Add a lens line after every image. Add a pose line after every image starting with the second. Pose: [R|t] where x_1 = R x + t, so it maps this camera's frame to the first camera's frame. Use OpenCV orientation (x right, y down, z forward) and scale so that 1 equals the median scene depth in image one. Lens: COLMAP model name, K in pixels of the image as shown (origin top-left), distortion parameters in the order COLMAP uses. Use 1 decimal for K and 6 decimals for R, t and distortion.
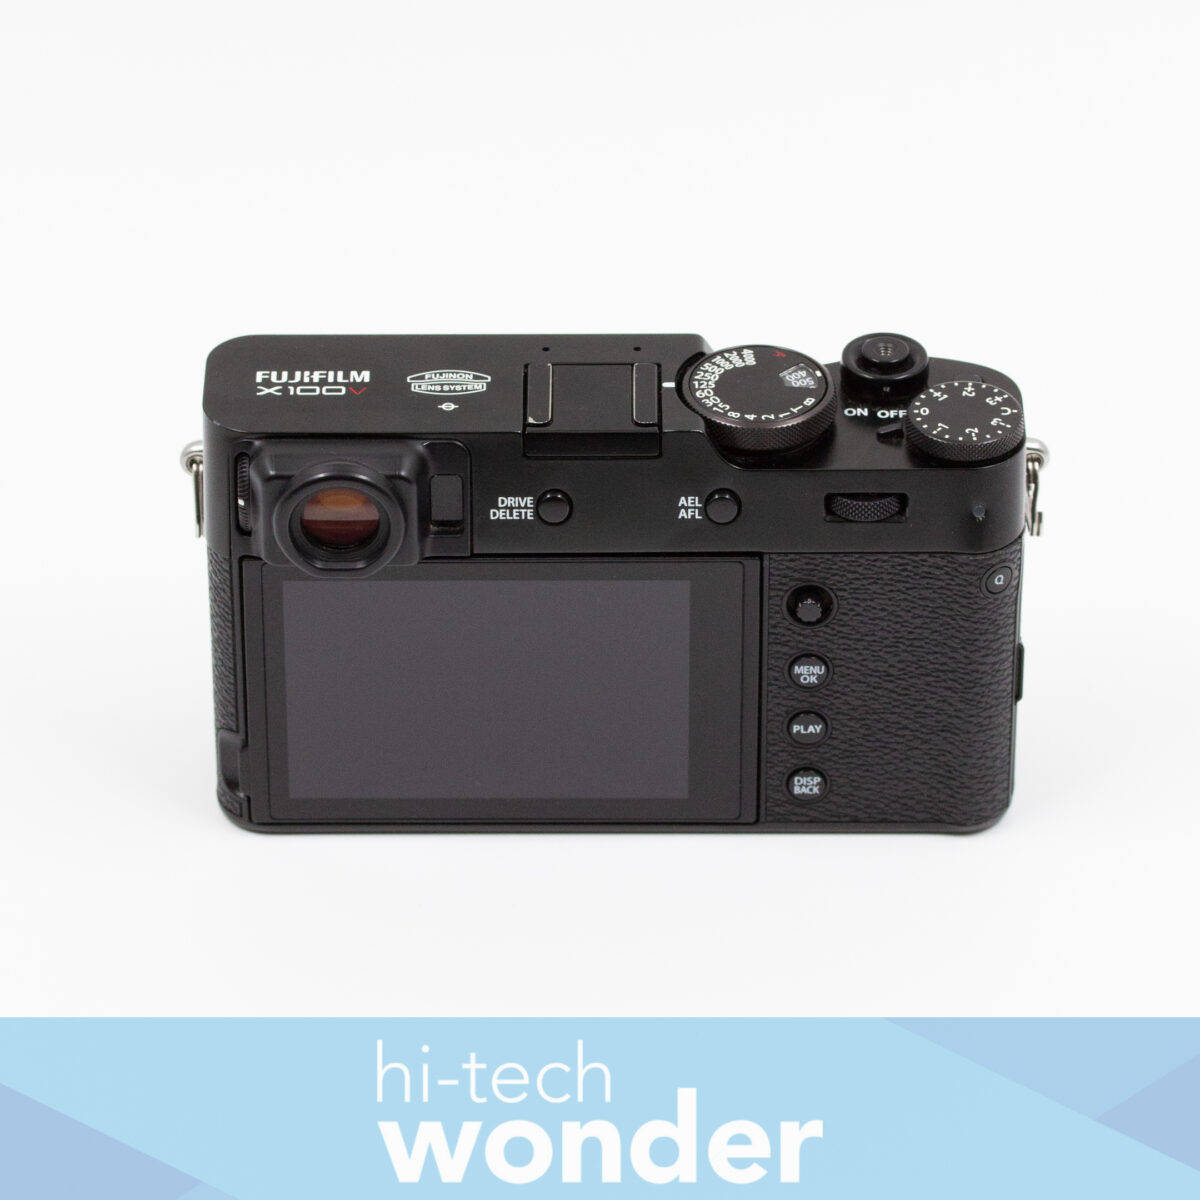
lens RADIAL K [[5899.1, 0, 600.0], [0, 5899.1, 600.0], [0, 0, 1]] dist [-0.102278, -3.716816]
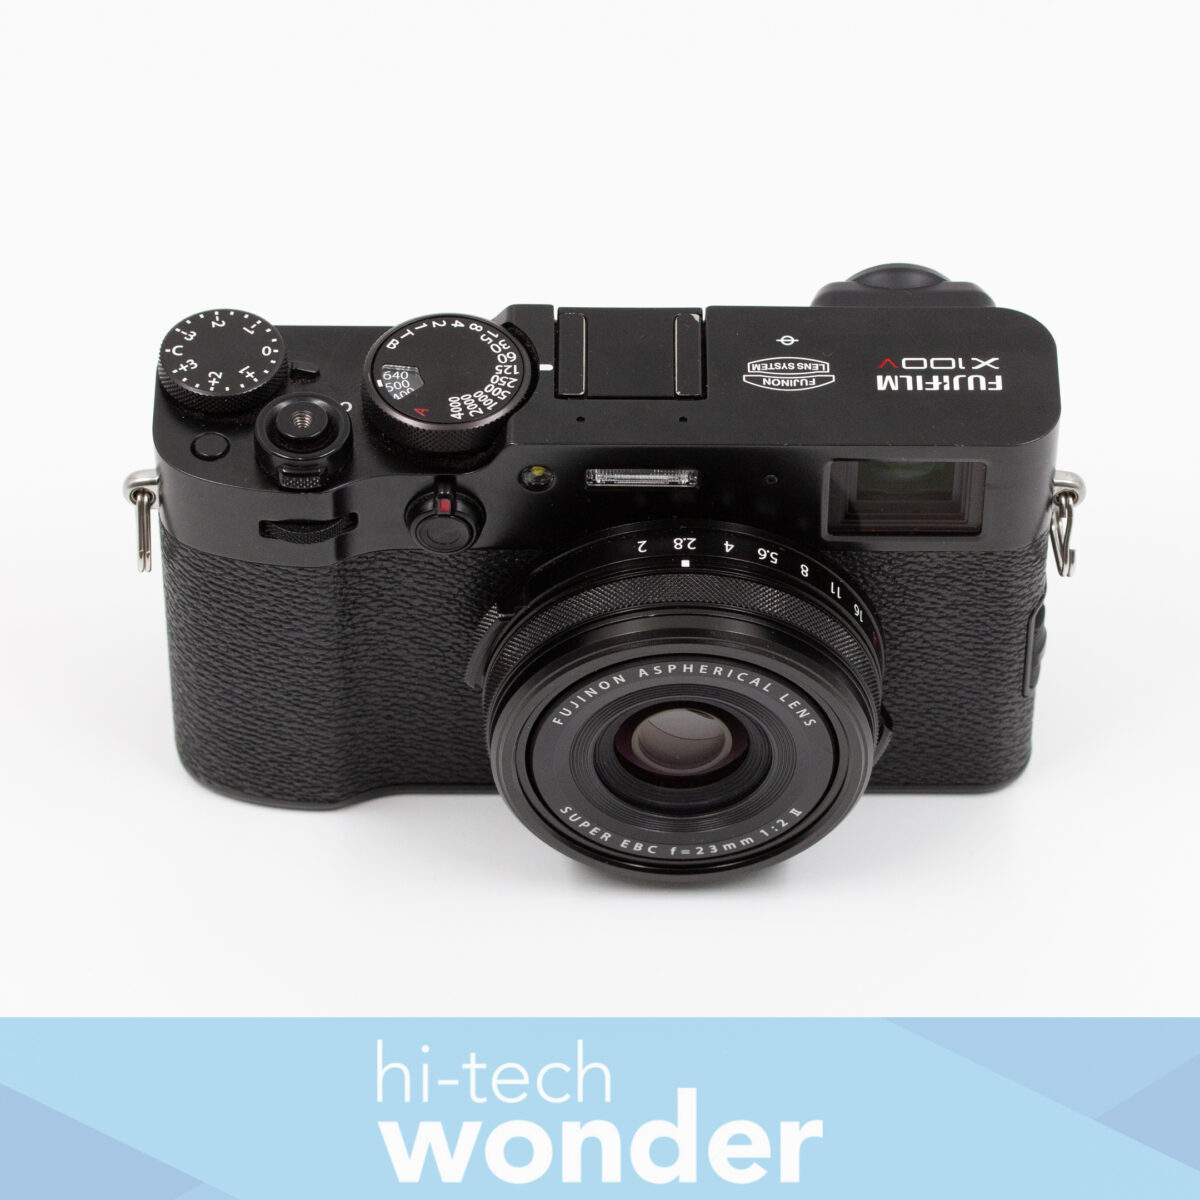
lens RADIAL K [[6343.2, 0, 600.0], [0, 6343.2, 600.0], [0, 0, 1]] dist [-0.091445, 2.006088]
pose [[-0.999971, -0.003584, -0.006674, 0.009767], [-0.007069, 0.124710, 0.992168, -1.001684], [-0.002724, 0.992187, -0.124732, 1.159039]]
